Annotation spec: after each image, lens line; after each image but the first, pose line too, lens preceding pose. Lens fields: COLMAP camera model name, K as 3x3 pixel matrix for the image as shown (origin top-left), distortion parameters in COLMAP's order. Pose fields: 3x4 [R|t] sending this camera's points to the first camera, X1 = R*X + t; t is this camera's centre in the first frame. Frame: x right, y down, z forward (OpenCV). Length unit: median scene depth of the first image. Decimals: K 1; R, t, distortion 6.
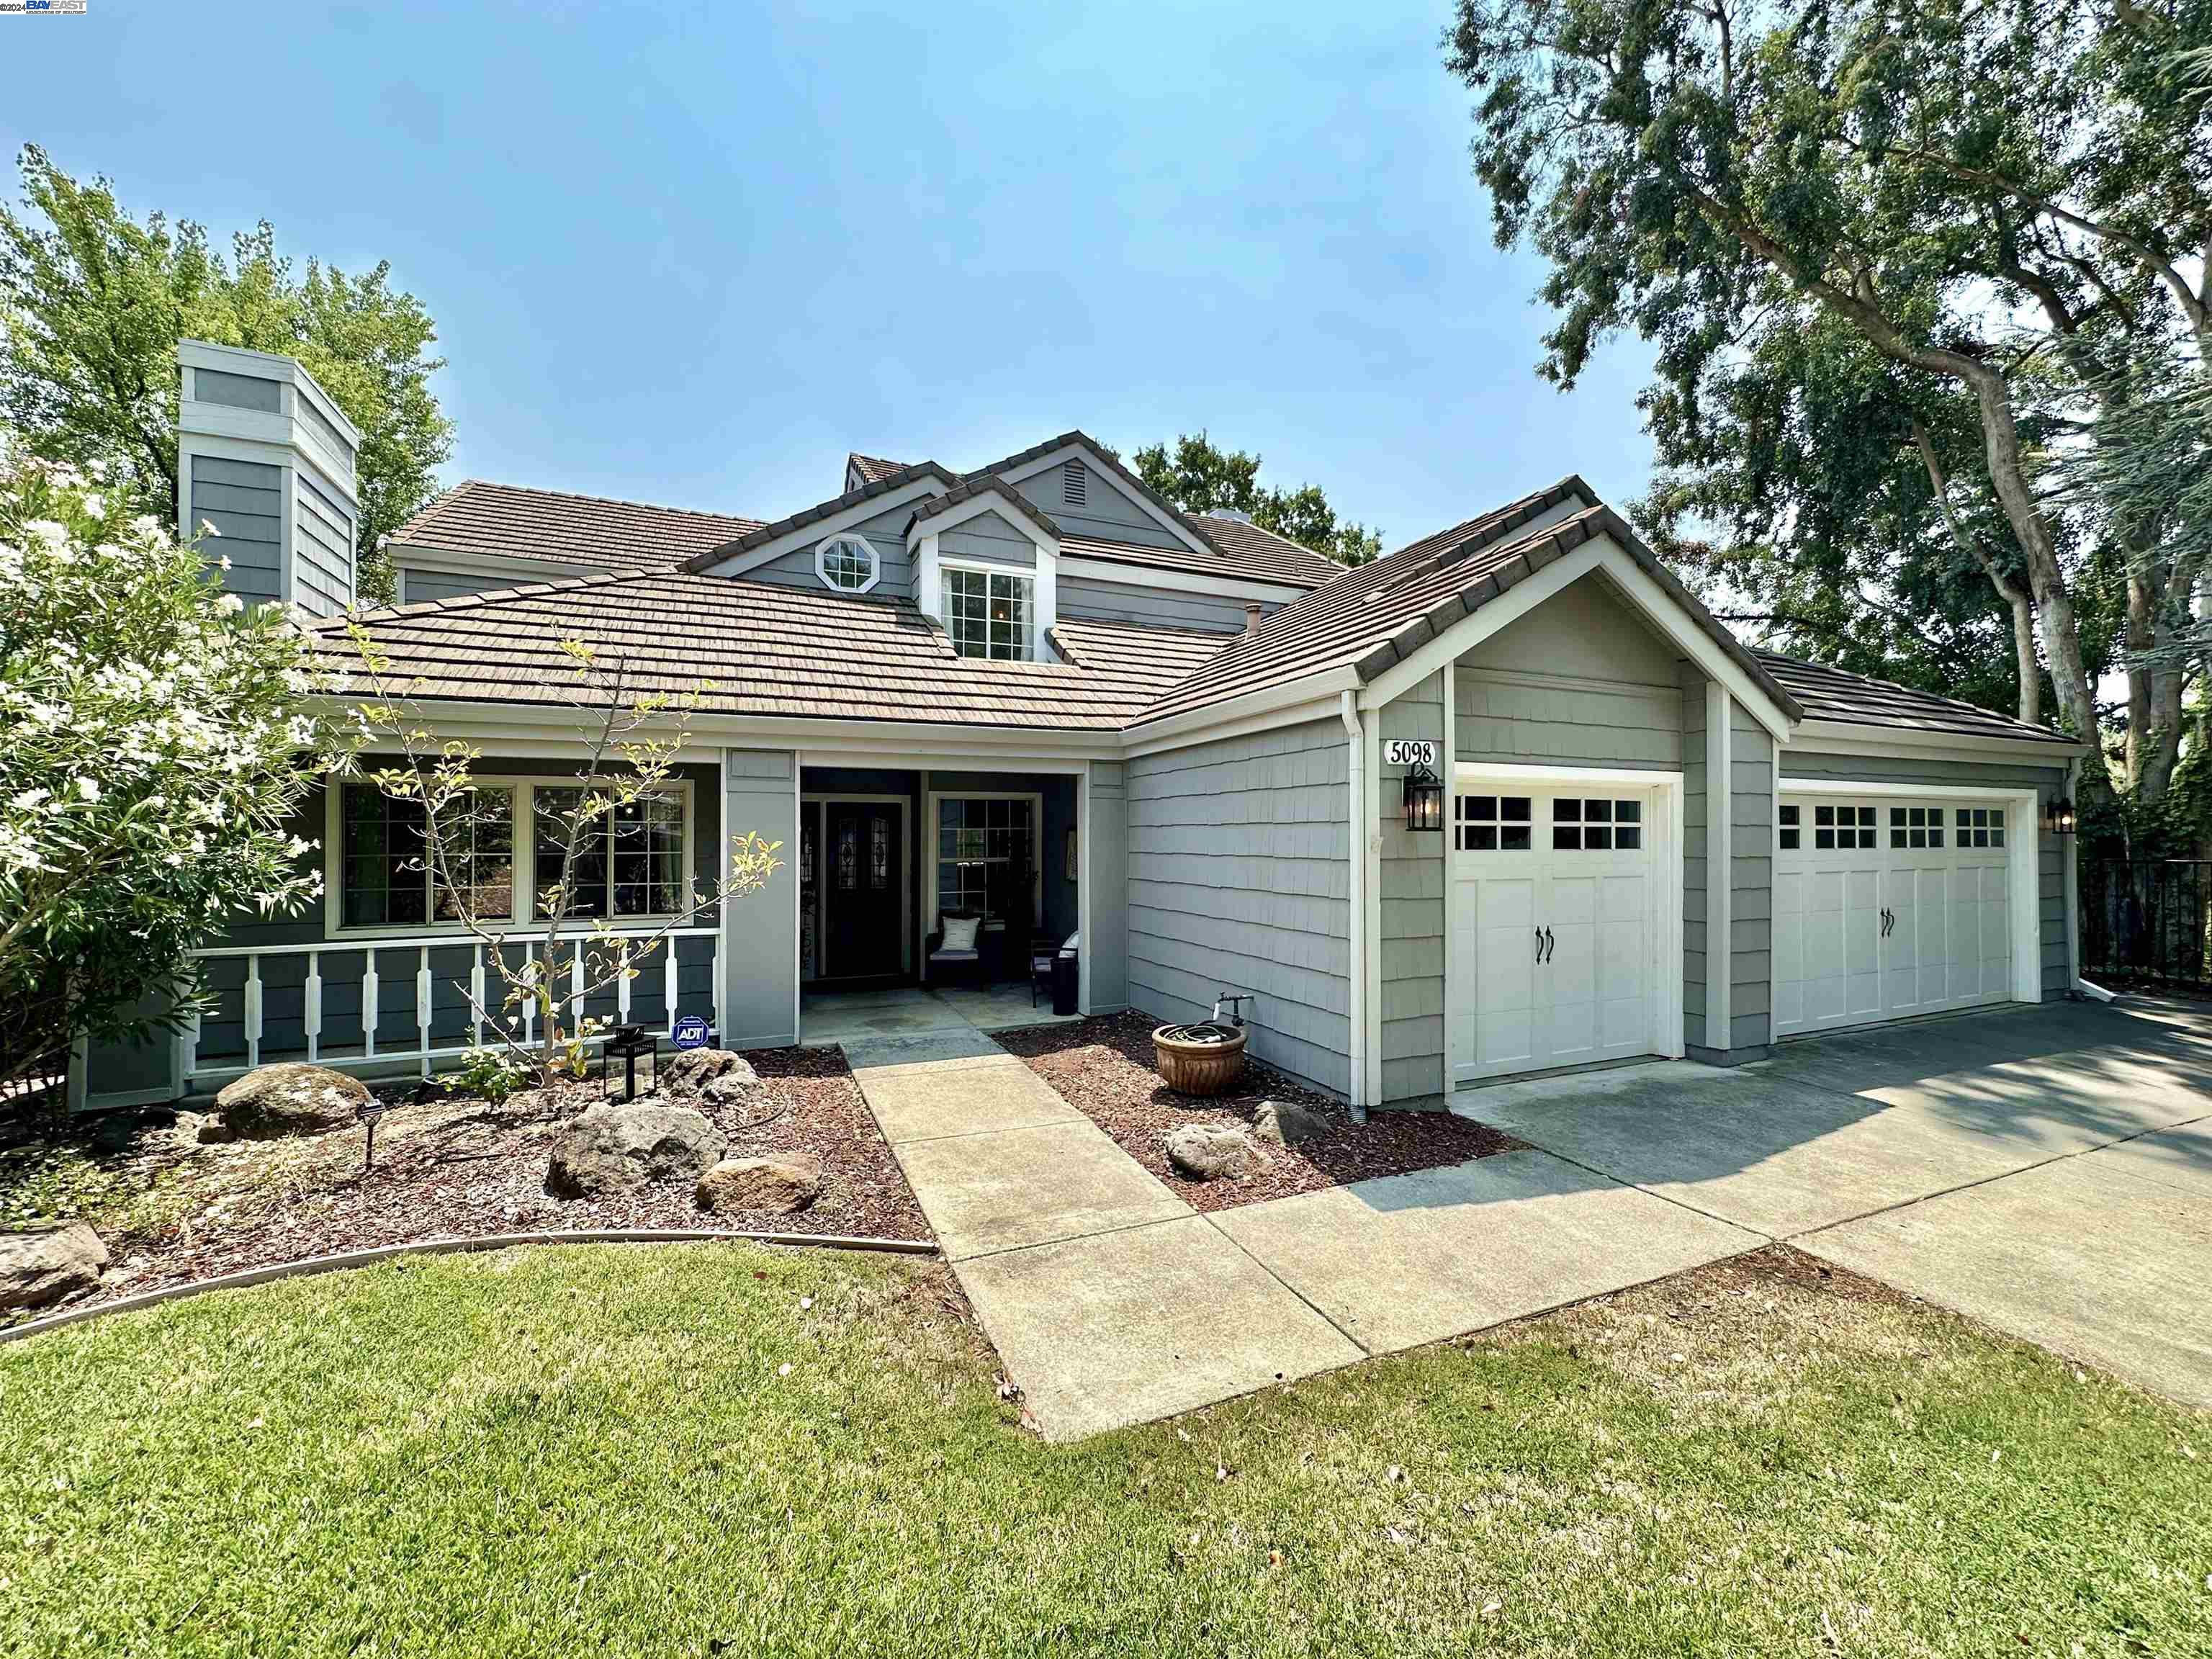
lens RADIAL K [[882.4, 0, 1100.3], [0, 882.4, 830.8], [0, 0, 1]] dist [-0.002379, 0.000254]
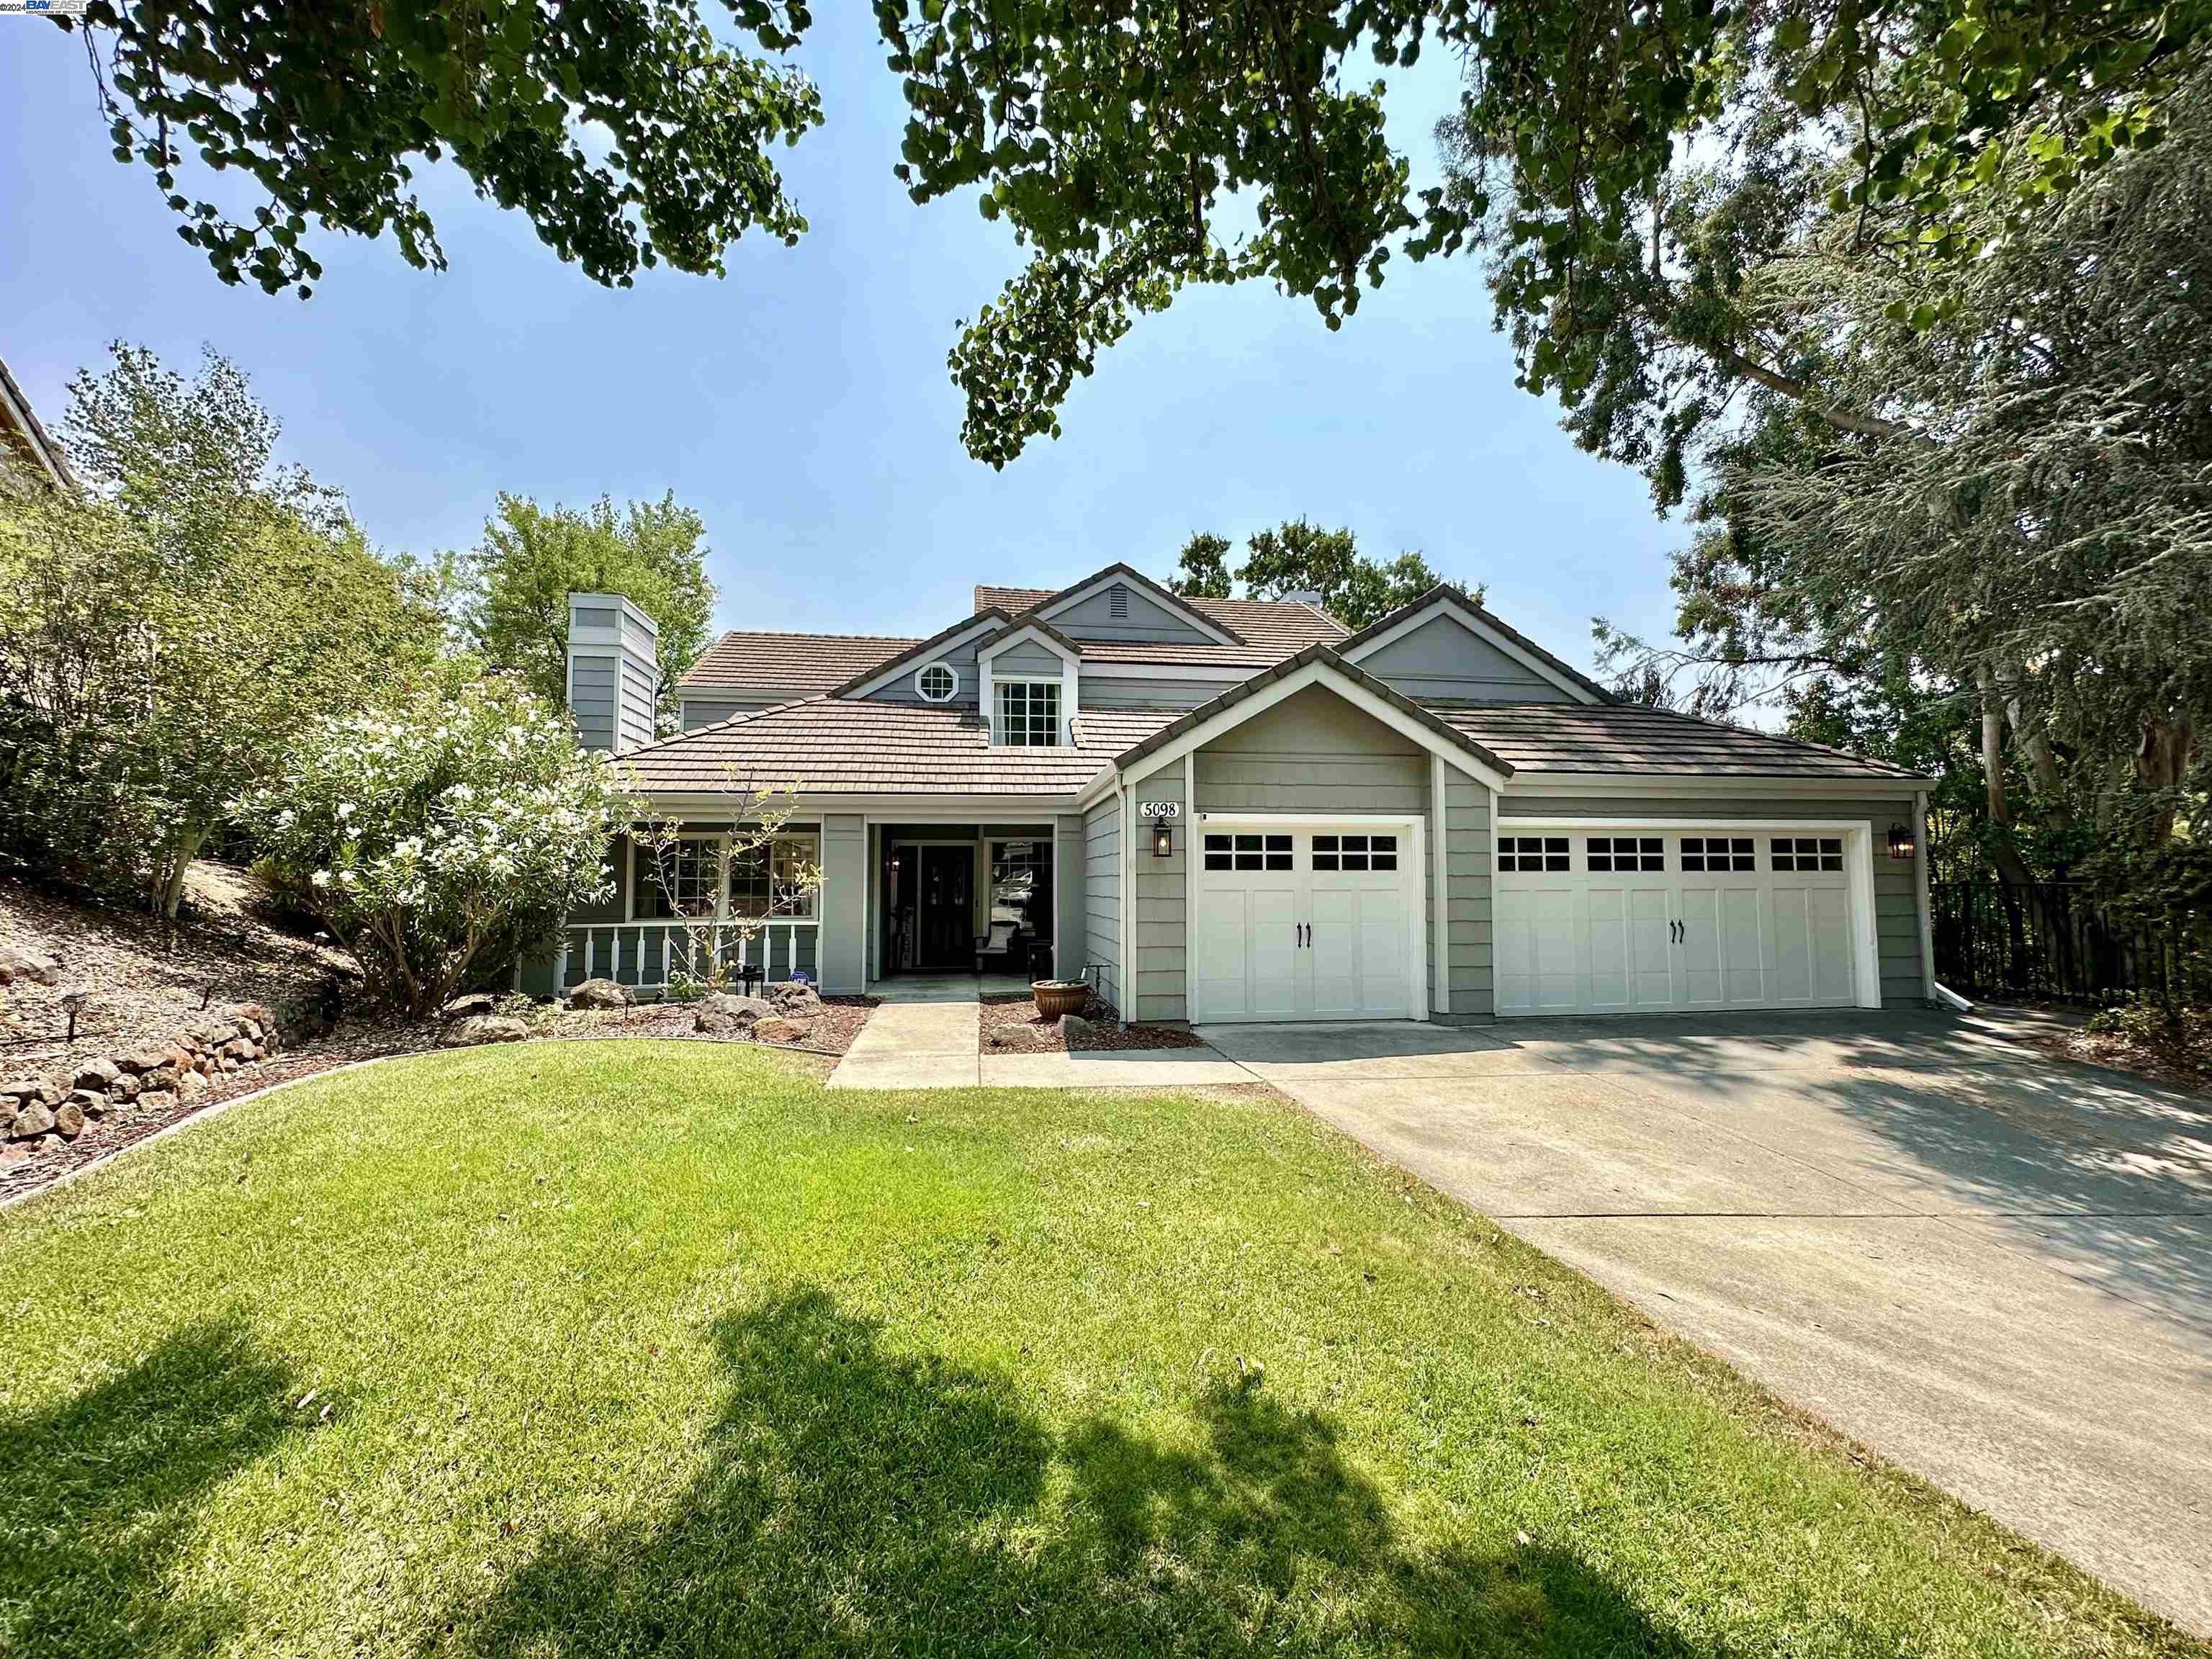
lens RADIAL K [[882.4, 0, 1096.2], [0, 882.4, 835.8], [0, 0, 1]] dist [-0.002379, 0.000254]
pose [[0.964325, -0.016817, -0.264188, 0.524550], [0.004605, 0.998895, -0.046779, 0.028929], [0.264682, 0.043893, 0.963336, -0.484803]]
